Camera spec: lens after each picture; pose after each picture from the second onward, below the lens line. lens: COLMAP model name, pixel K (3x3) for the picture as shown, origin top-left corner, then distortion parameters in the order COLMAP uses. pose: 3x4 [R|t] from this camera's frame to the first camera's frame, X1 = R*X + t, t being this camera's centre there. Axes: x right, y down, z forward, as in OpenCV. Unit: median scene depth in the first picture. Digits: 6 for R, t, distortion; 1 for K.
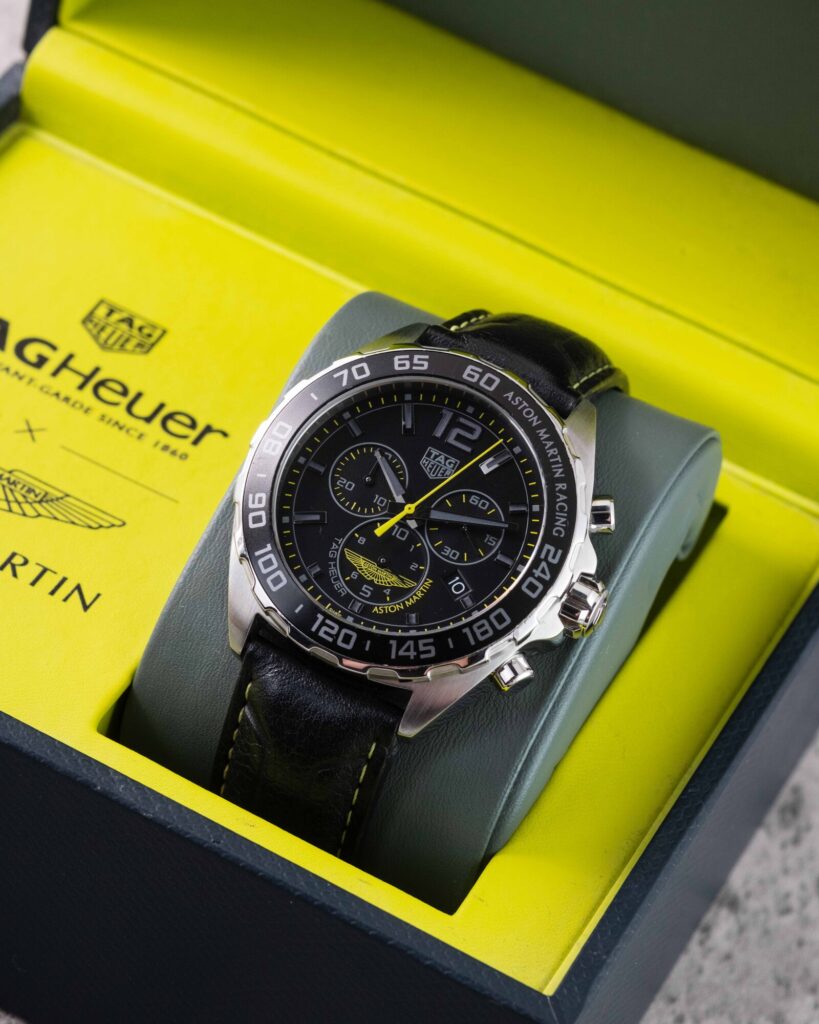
lens RADIAL K [[4059.5, 0, 409.5], [0, 4059.5, 512.0], [0, 0, 1]] dist [0.057047, -0.290727]
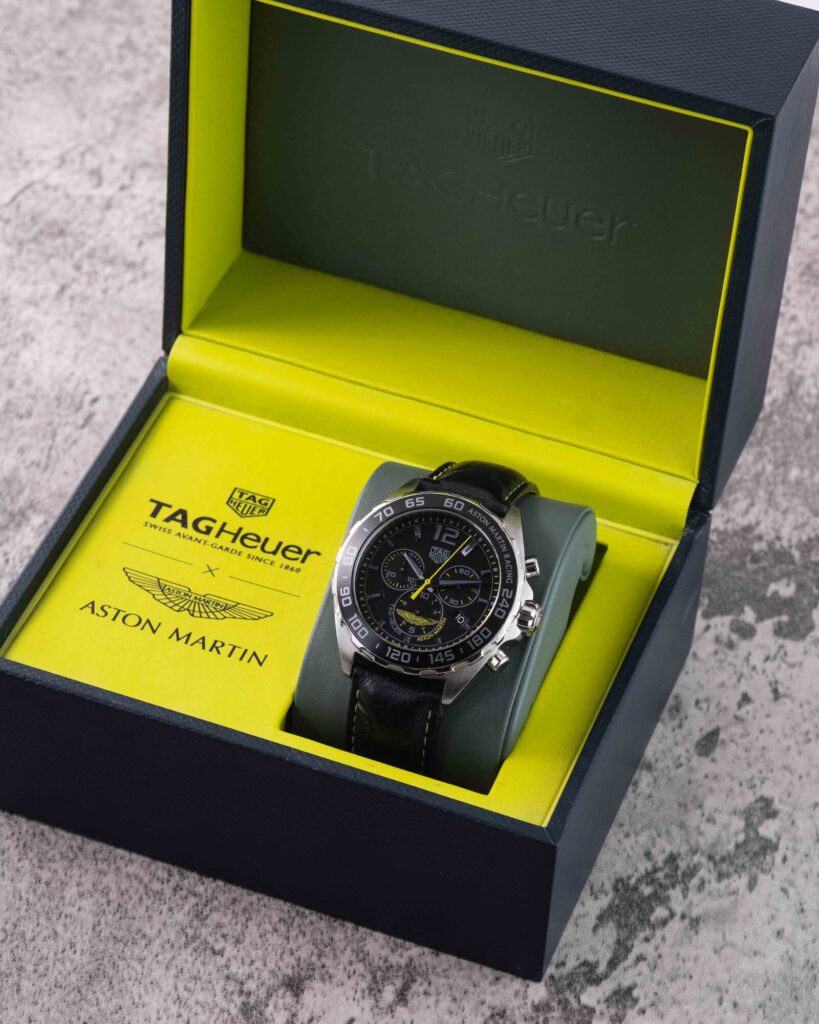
lens RADIAL K [[4278.0, 0, 409.5], [0, 4278.0, 512.0], [0, 0, 1]] dist [-0.444118, -0.649310]
pose [[0.985491, -0.169356, -0.011268, 0.018911], [0.169422, 0.985530, 0.005248, -0.042946], [0.010217, -0.007081, 0.999923, -0.923130]]
